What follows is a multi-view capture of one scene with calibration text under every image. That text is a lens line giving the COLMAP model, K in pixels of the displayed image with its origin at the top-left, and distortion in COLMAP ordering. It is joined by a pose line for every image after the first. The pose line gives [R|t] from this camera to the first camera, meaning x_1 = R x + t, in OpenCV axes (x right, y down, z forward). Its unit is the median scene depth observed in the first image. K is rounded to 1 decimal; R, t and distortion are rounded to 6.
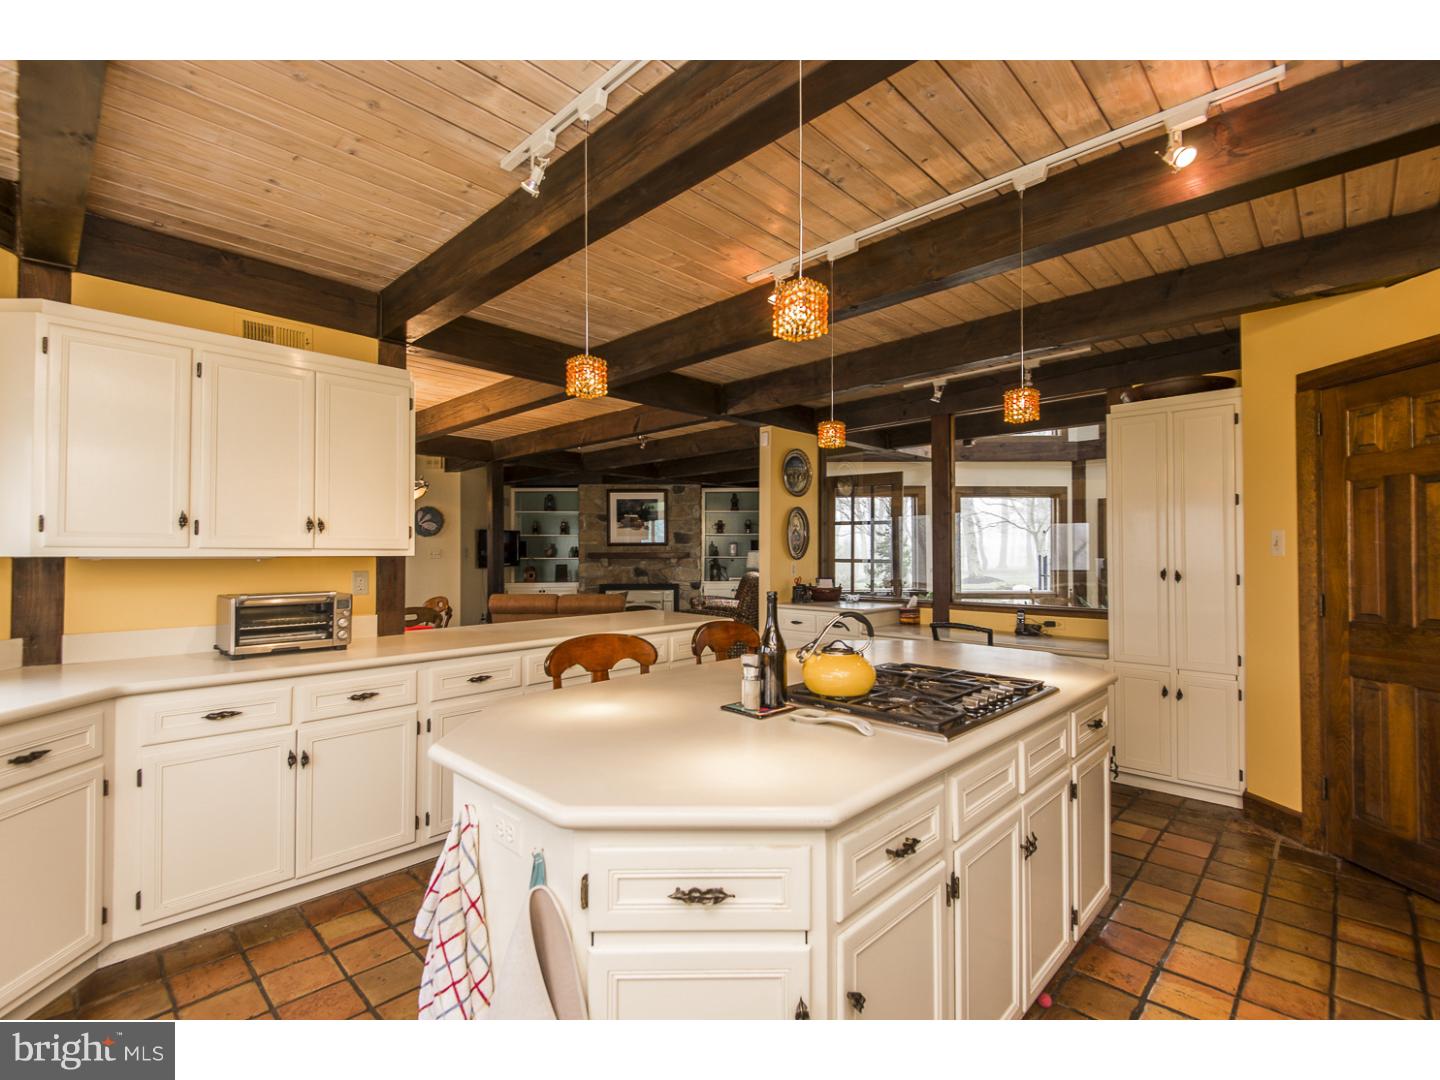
lens RADIAL K [[650.3, 0, 714.2], [0, 650.3, 541.3], [0, 0, 1]] dist [0.028053, -0.023874]
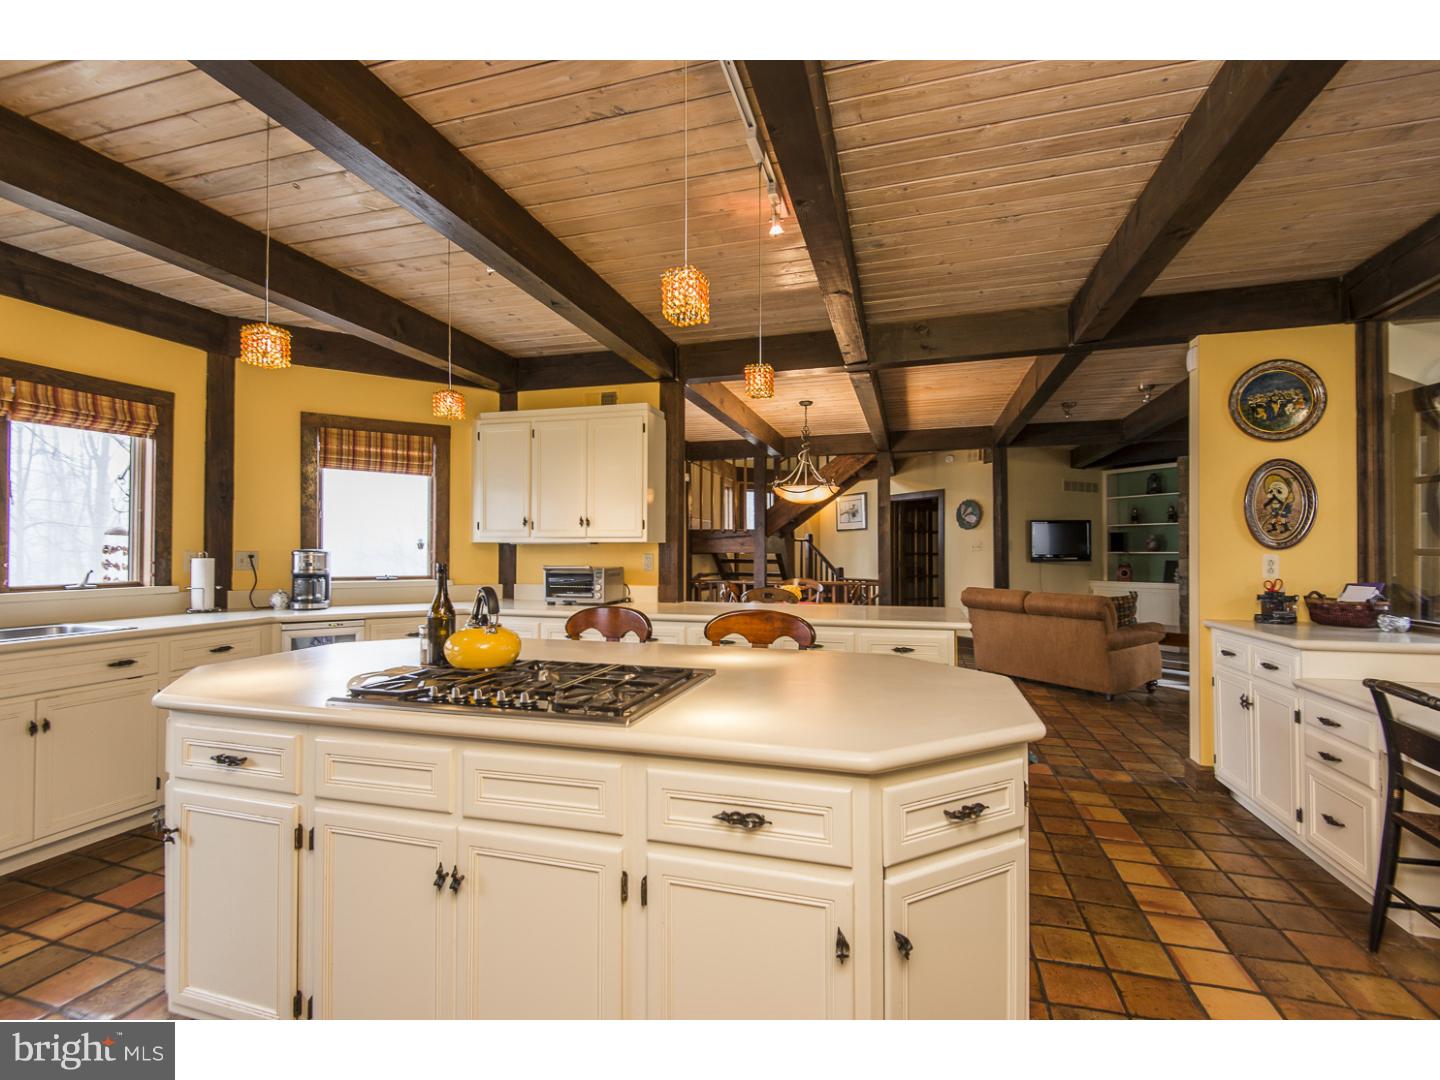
lens RADIAL K [[650.3, 0, 714.2], [0, 650.3, 541.3], [0, 0, 1]] dist [0.028053, -0.023874]
pose [[0.464114, -0.011718, -0.885698, 0.226379], [0.015474, 0.999867, -0.005120, 0.008519], [0.885640, -0.011329, 0.464233, 0.150375]]
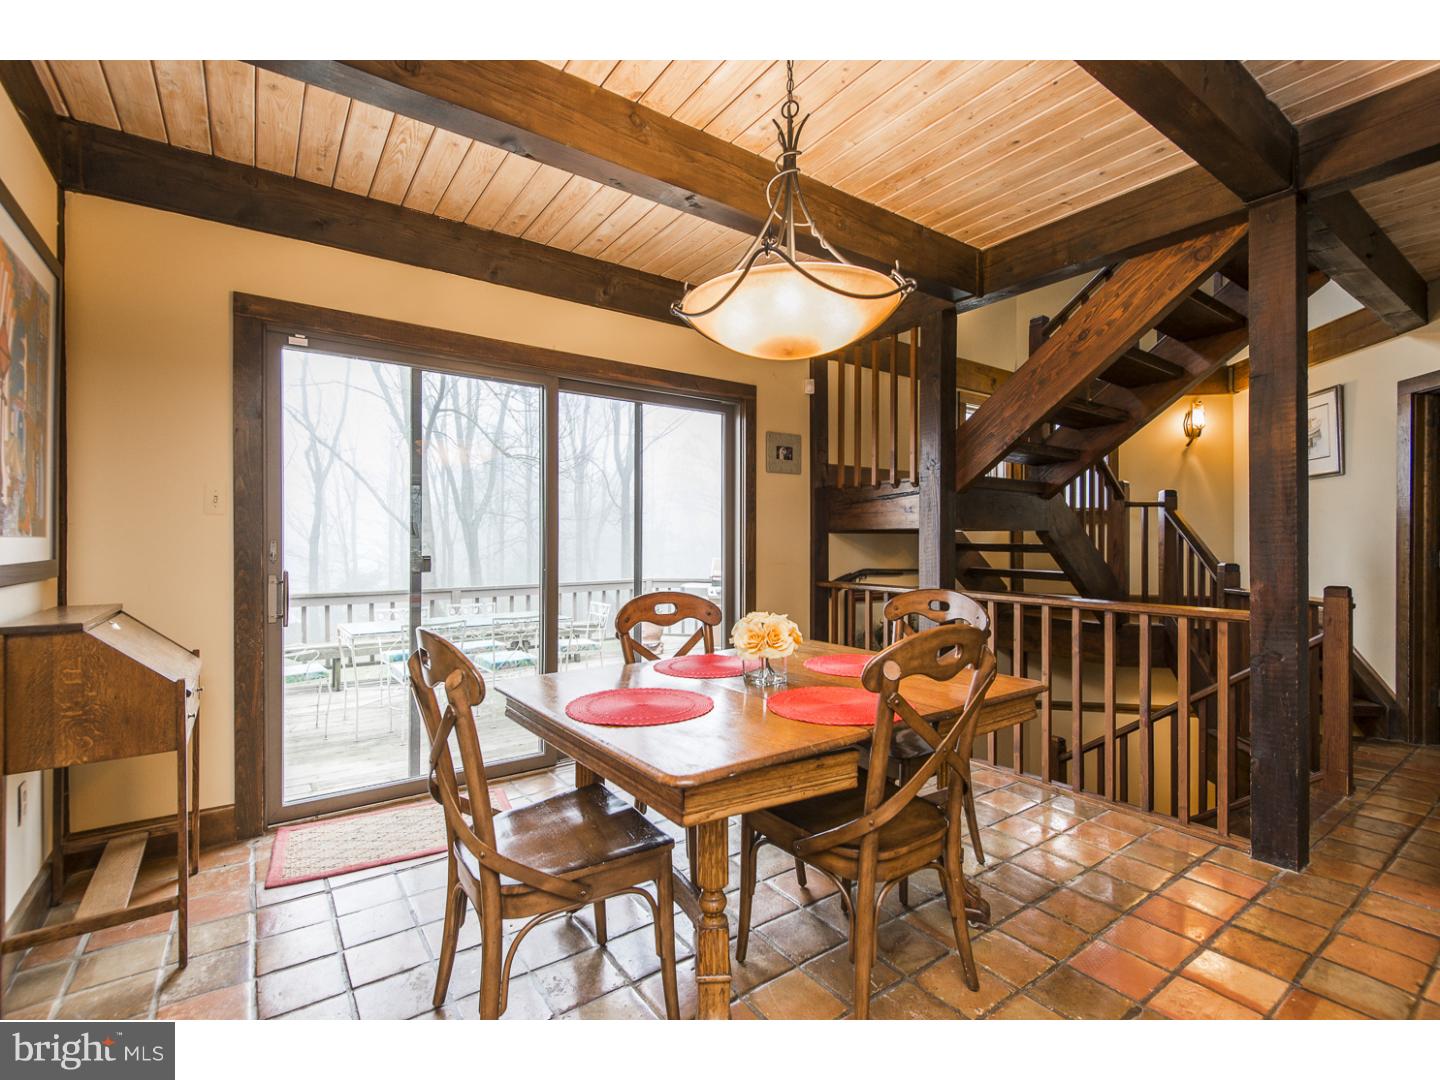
lens RADIAL K [[650.3, 0, 714.2], [0, 650.3, 541.3], [0, 0, 1]] dist [0.028053, -0.023874]
pose [[-0.178047, 0.002316, -0.984019, -0.067615], [0.020275, 0.999794, -0.001316, 0.023440], [0.983813, -0.020186, -0.178058, 0.499963]]
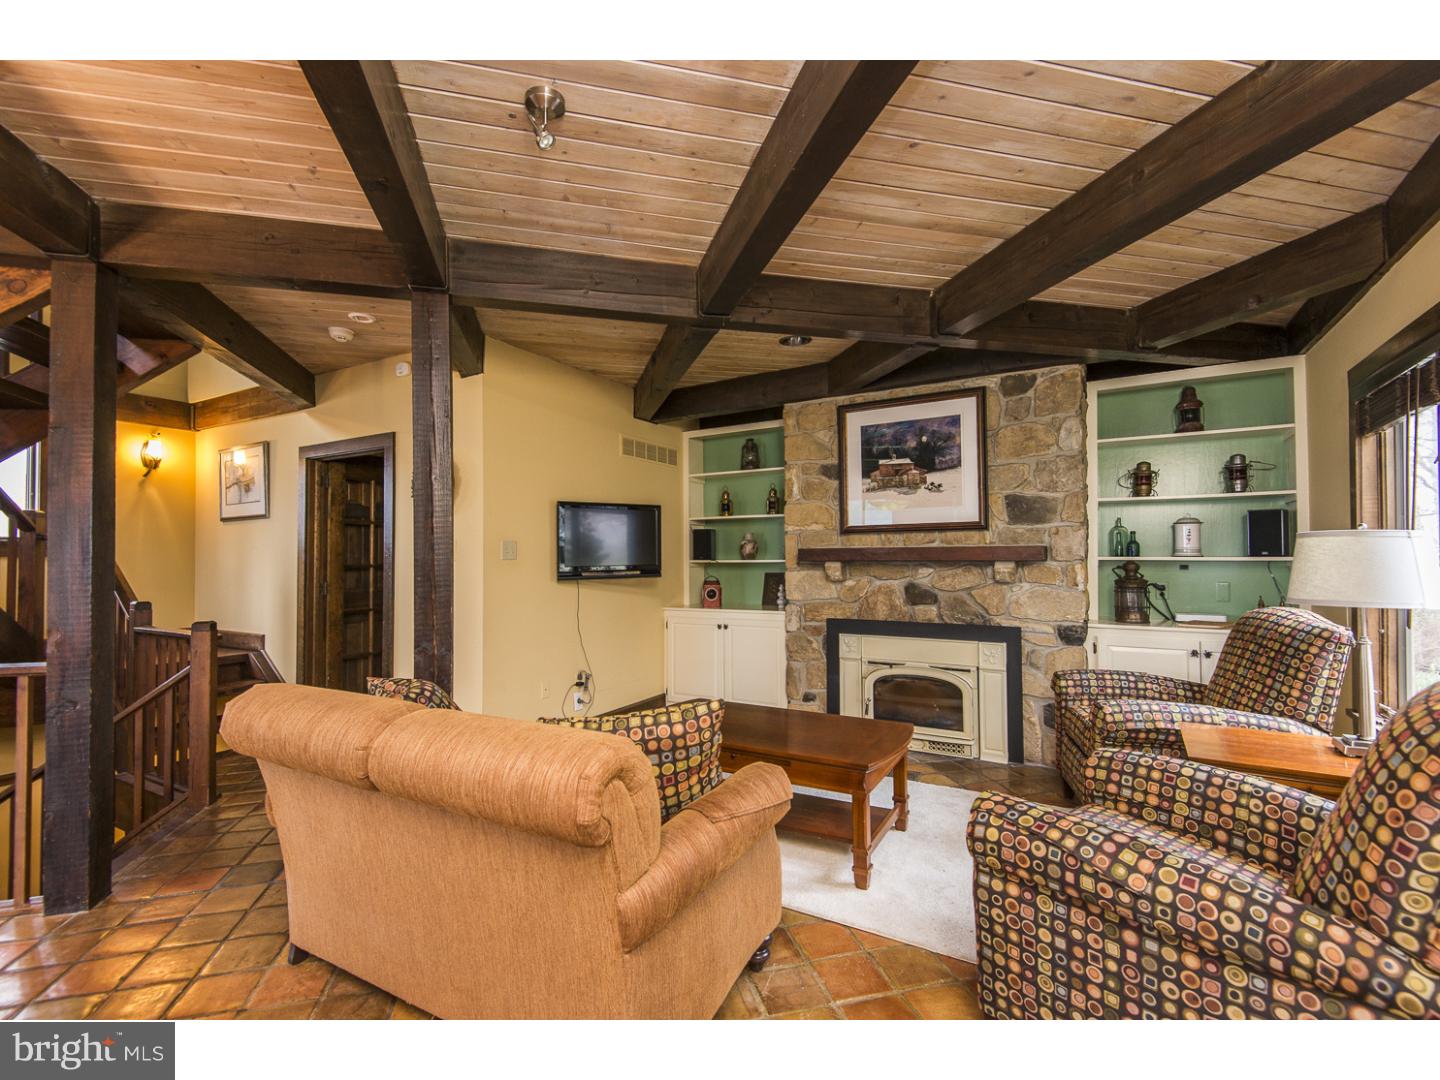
lens RADIAL K [[650.3, 0, 714.2], [0, 650.3, 541.3], [0, 0, 1]] dist [0.028053, -0.023874]
pose [[0.855585, -0.014138, -0.517469, -0.008746], [0.014270, 0.999891, -0.003723, 0.012831], [0.517465, -0.004199, 0.855694, 0.573637]]
